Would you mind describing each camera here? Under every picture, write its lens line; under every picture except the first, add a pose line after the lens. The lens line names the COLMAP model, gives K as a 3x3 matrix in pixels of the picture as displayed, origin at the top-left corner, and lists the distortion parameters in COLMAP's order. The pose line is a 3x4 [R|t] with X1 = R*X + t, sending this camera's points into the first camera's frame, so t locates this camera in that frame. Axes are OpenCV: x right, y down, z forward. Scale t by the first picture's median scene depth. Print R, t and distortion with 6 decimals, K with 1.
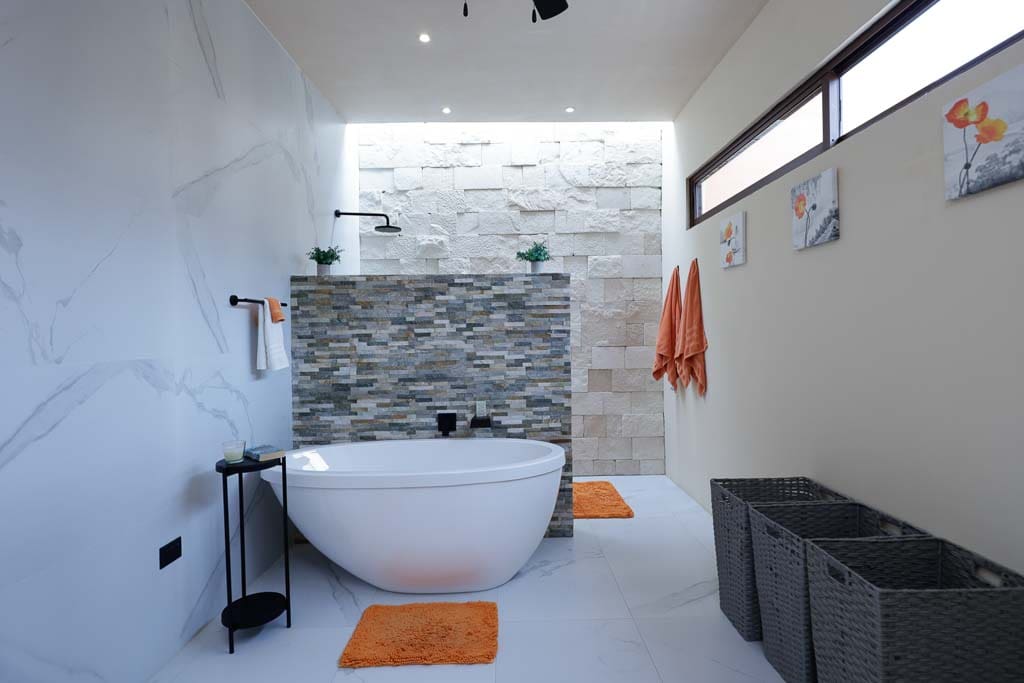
lens RADIAL K [[514.9, 0, 517.3], [0, 514.9, 339.7], [0, 0, 1]] dist [-0.001805, -0.001073]
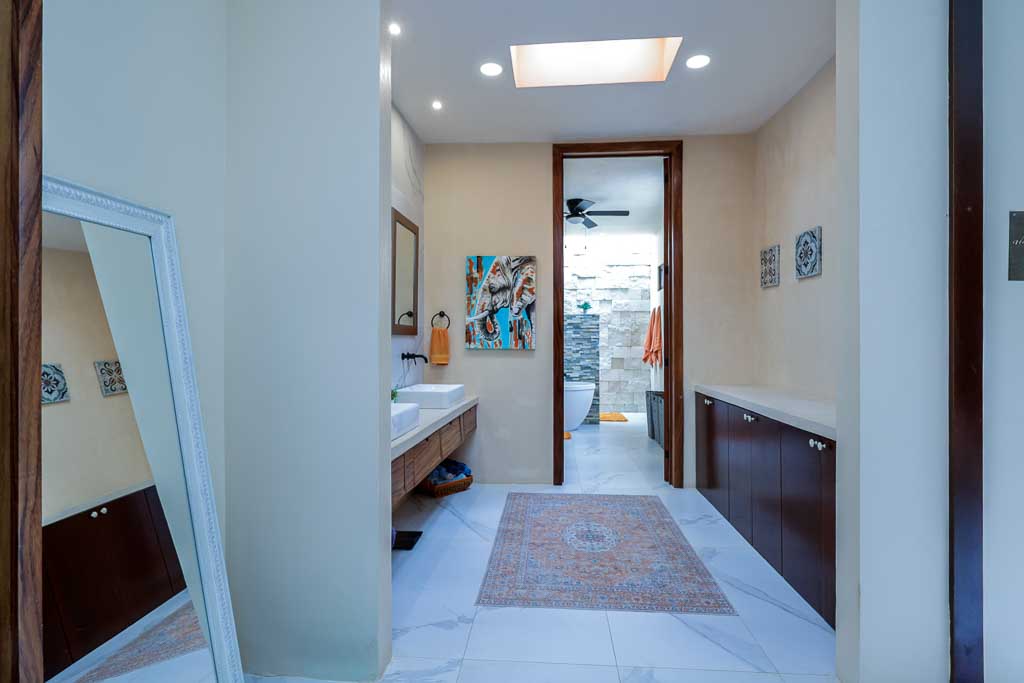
lens RADIAL K [[514.9, 0, 516.1], [0, 514.9, 339.3], [0, 0, 1]] dist [-0.001805, -0.001073]
pose [[0.995299, 0.012697, -0.096012, -0.053029], [-0.013707, 0.999857, -0.009867, 0.016157], [0.095873, 0.011136, 0.995331, -1.431486]]
